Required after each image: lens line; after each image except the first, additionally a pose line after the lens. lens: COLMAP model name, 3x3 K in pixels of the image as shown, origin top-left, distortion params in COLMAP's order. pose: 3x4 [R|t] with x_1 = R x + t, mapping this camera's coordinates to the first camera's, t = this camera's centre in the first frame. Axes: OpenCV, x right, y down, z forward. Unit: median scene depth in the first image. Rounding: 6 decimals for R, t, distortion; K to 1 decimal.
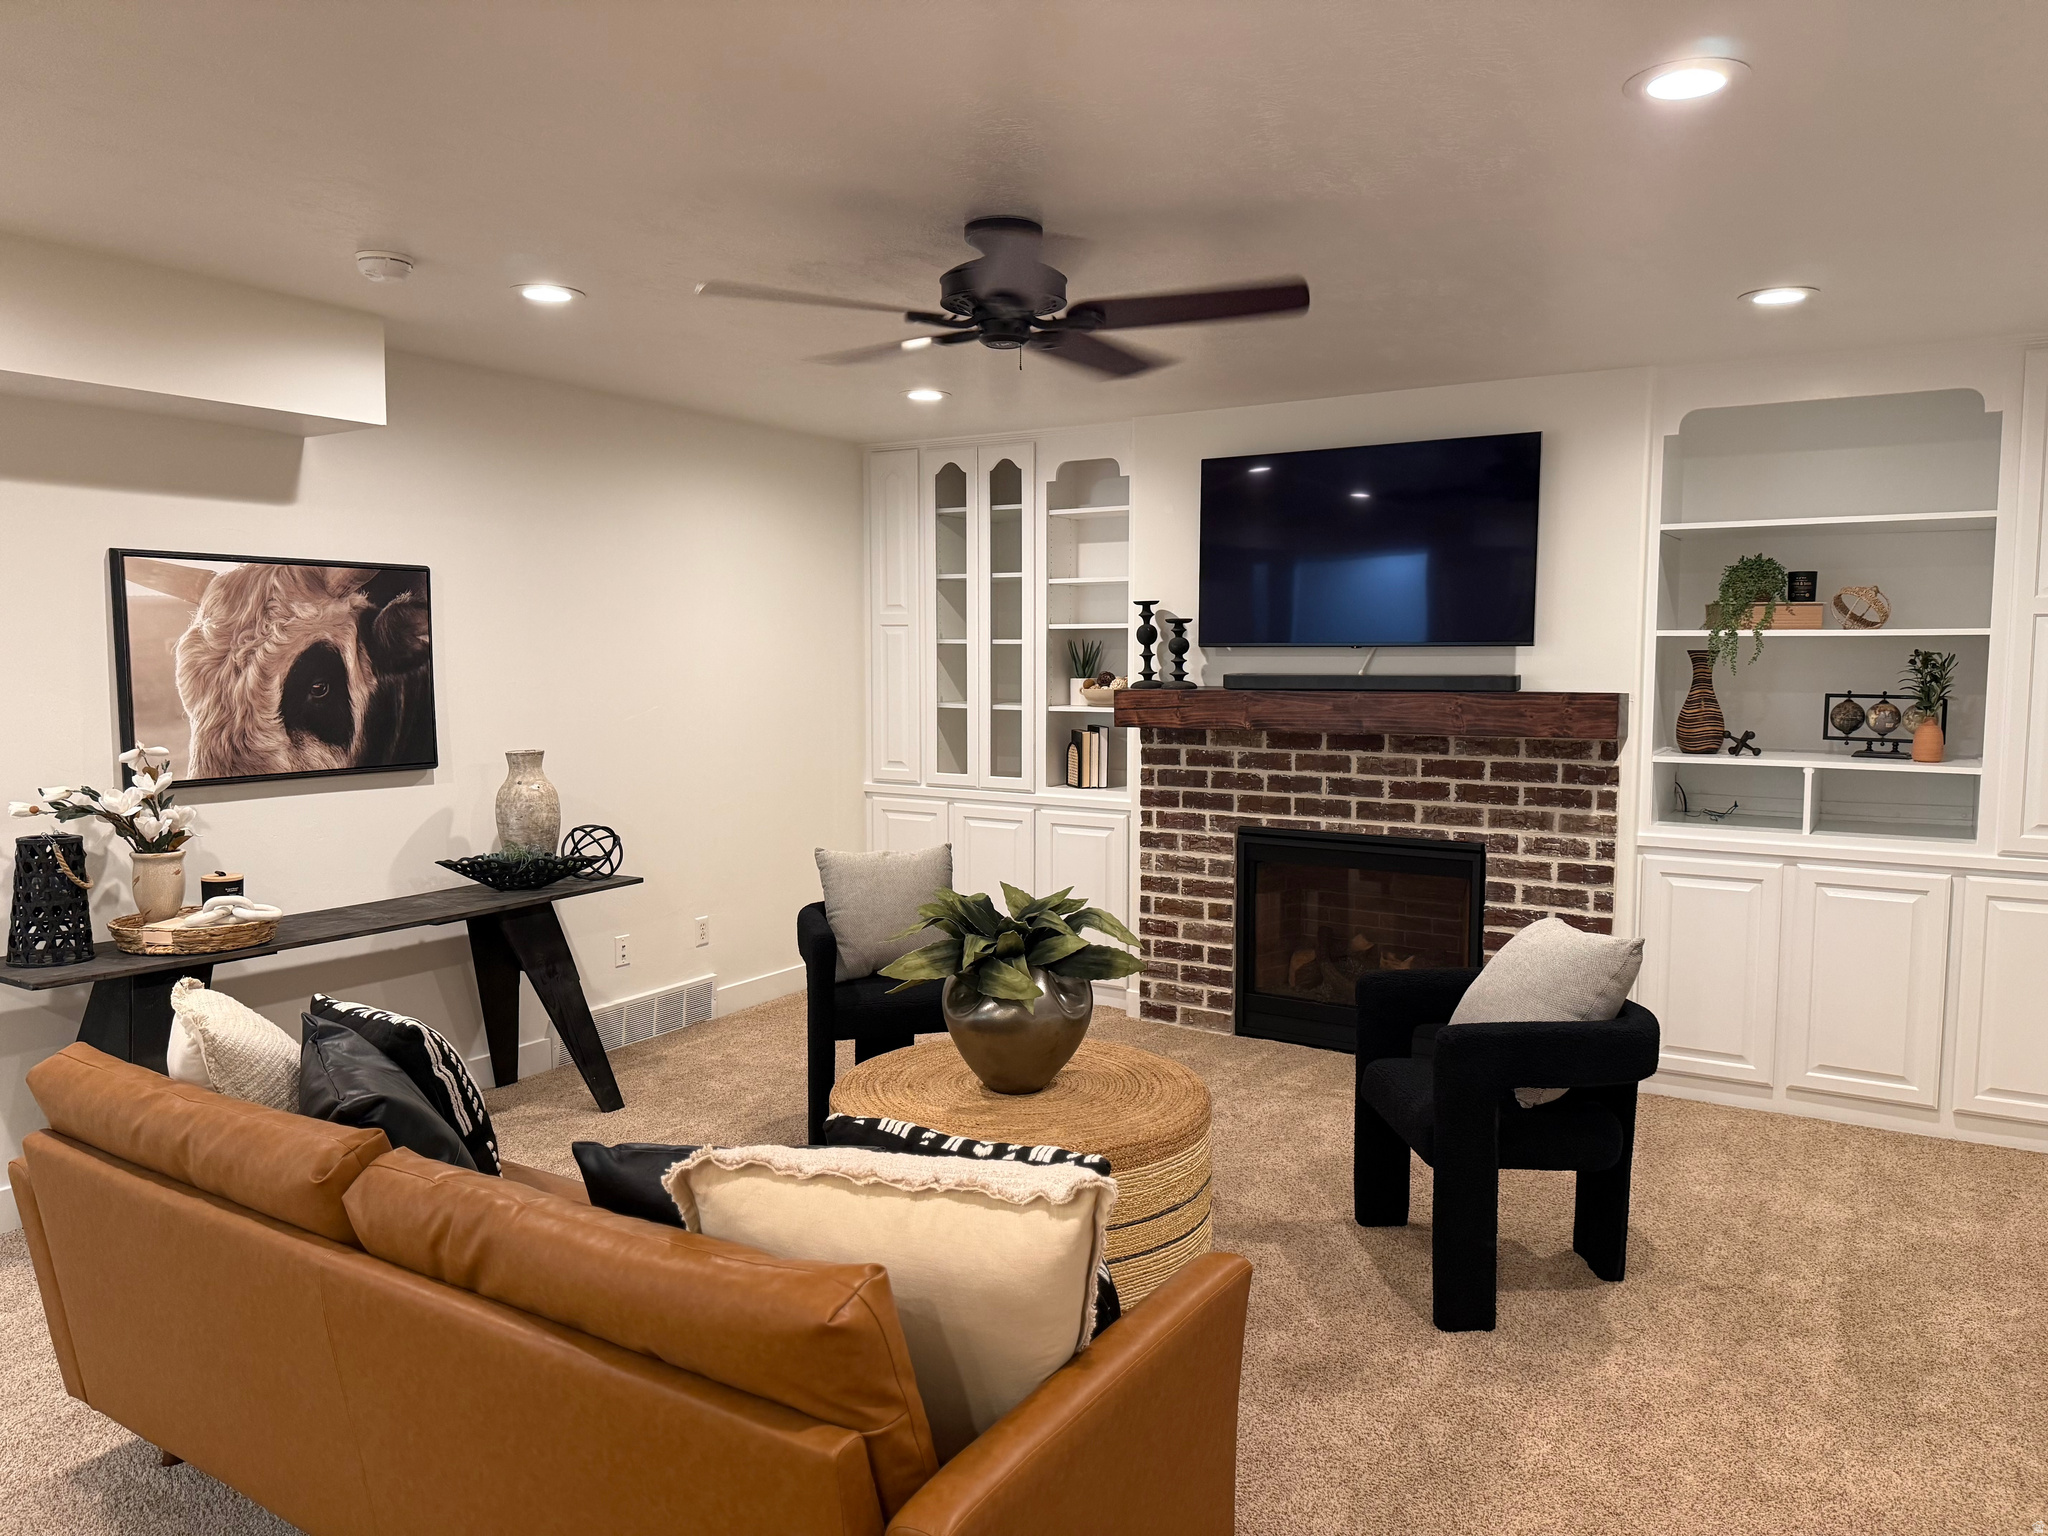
lens RADIAL K [[1434.3, 0, 1011.8], [0, 1434.3, 763.1], [0, 0, 1]] dist [0.050936, -0.058860]
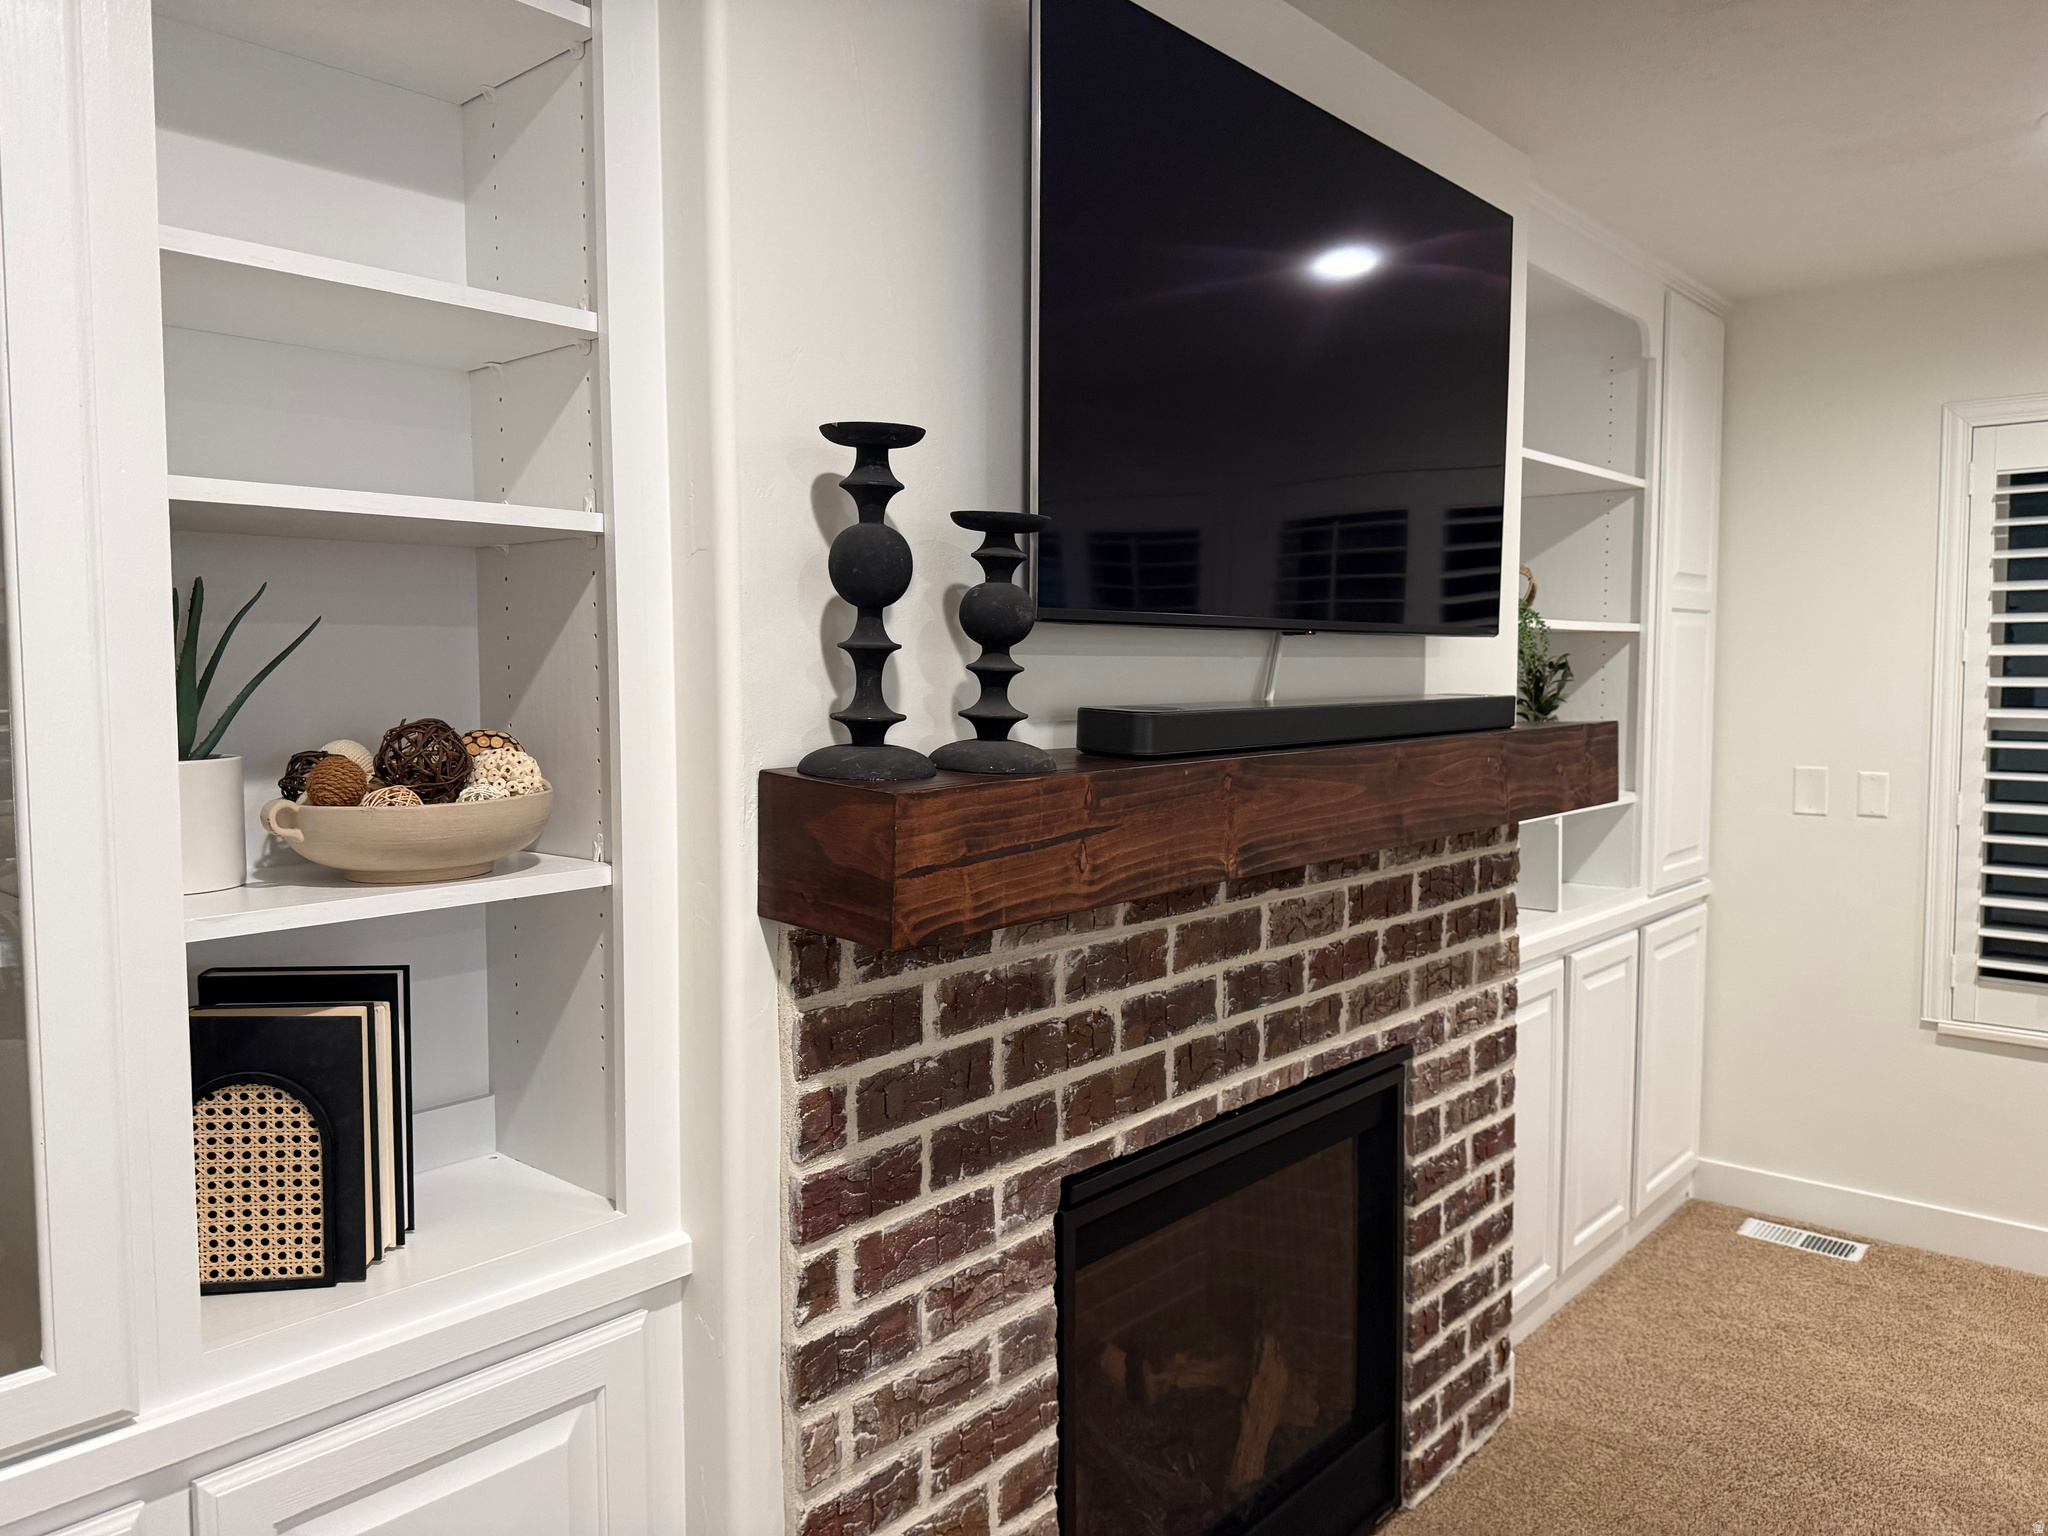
lens RADIAL K [[1450.3, 0, 1034.8], [0, 1450.3, 770.8], [0, 0, 1]] dist [0.195190, -0.428785]
pose [[0.133626, -0.067433, 0.988735, -0.181719], [0.079819, 0.995173, 0.057085, -0.075845], [-0.987812, 0.071291, 0.138363, 1.080078]]
